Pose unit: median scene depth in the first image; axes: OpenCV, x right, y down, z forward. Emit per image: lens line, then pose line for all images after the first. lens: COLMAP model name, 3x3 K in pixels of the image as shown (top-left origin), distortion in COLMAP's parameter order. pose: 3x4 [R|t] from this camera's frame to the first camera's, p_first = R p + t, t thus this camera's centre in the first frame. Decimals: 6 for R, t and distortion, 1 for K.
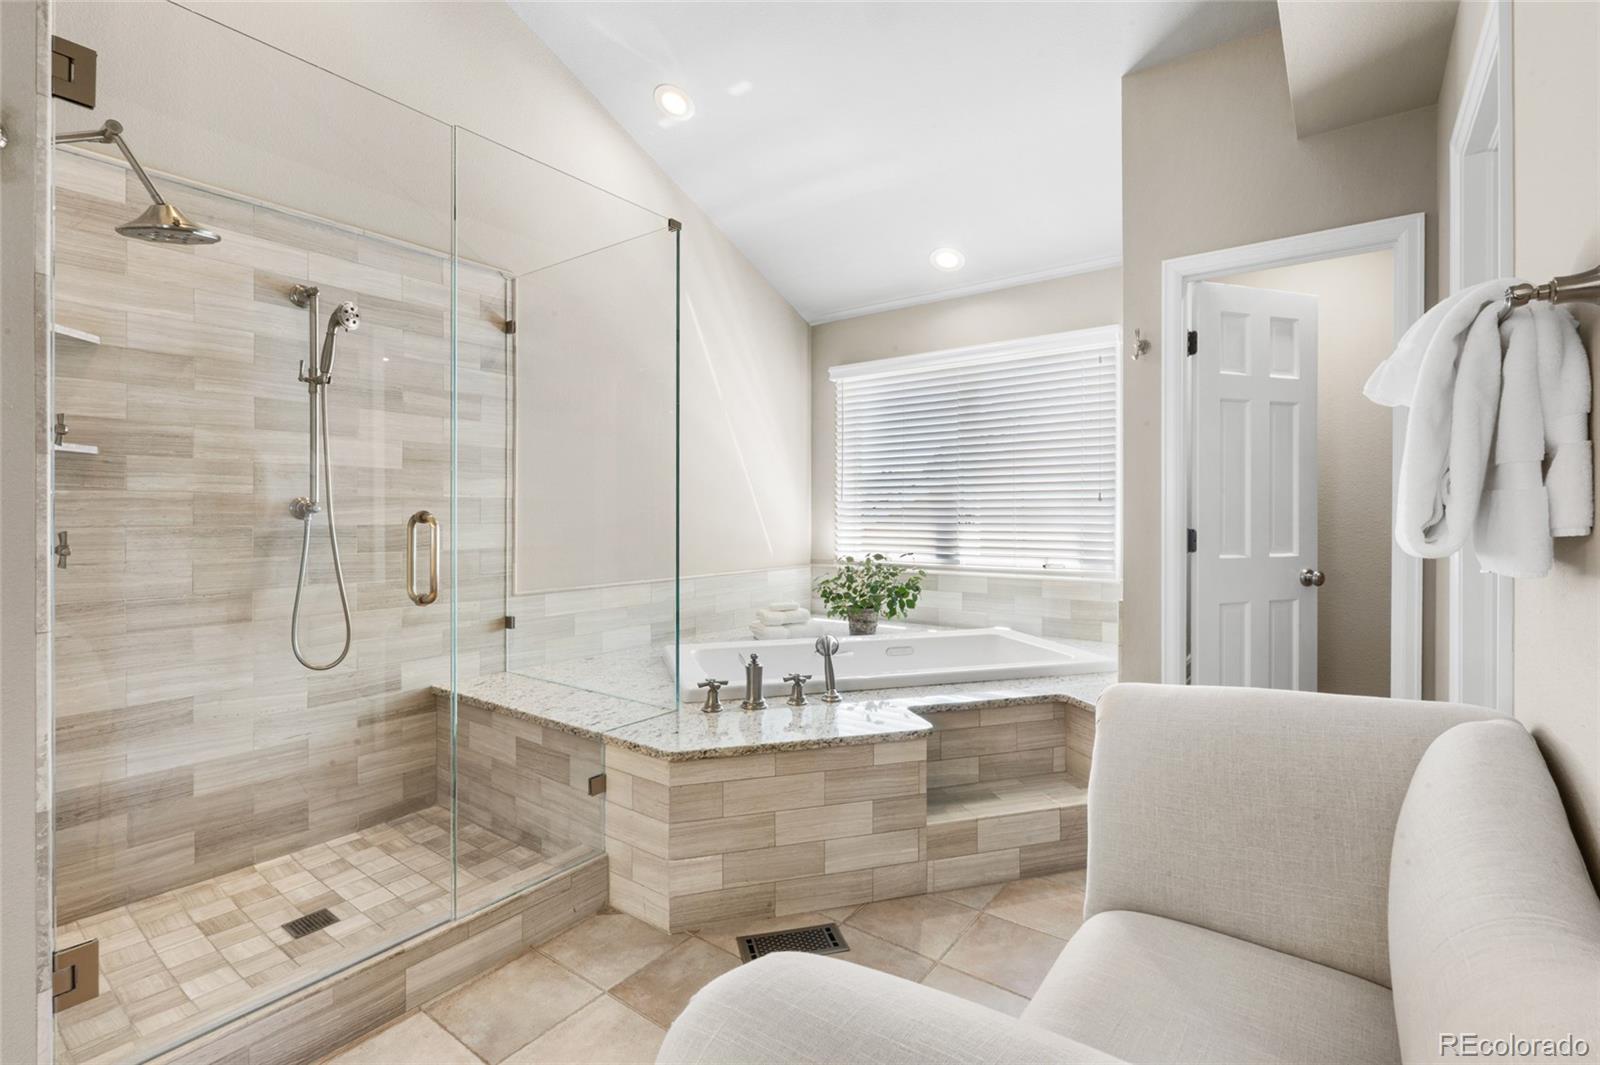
lens RADIAL K [[713.9, 0, 795.9], [0, 713.9, 515.9], [0, 0, 1]] dist [-0.003732, -0.000281]
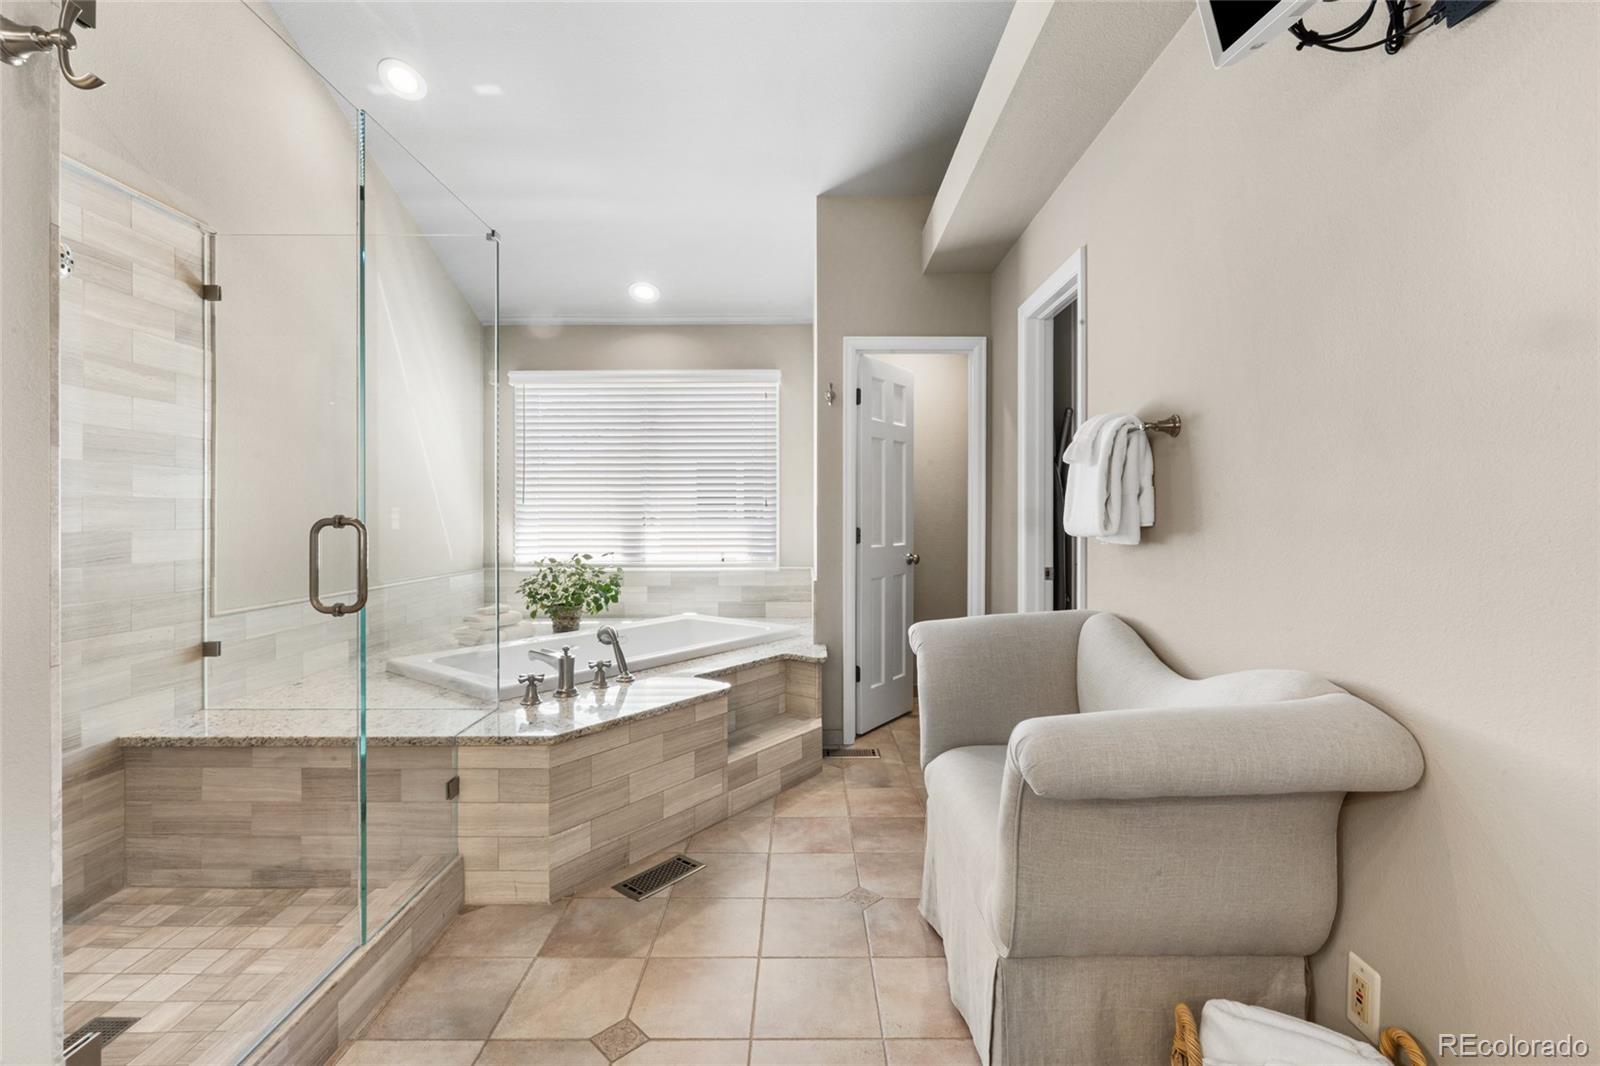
lens RADIAL K [[713.9, 0, 786.6], [0, 713.9, 521.2], [0, 0, 1]] dist [-0.003732, -0.000281]
pose [[0.809617, -0.005275, 0.586935, -0.411792], [0.003127, 0.999984, 0.004673, -0.001002], [-0.586950, -0.001948, 0.809621, -0.072289]]
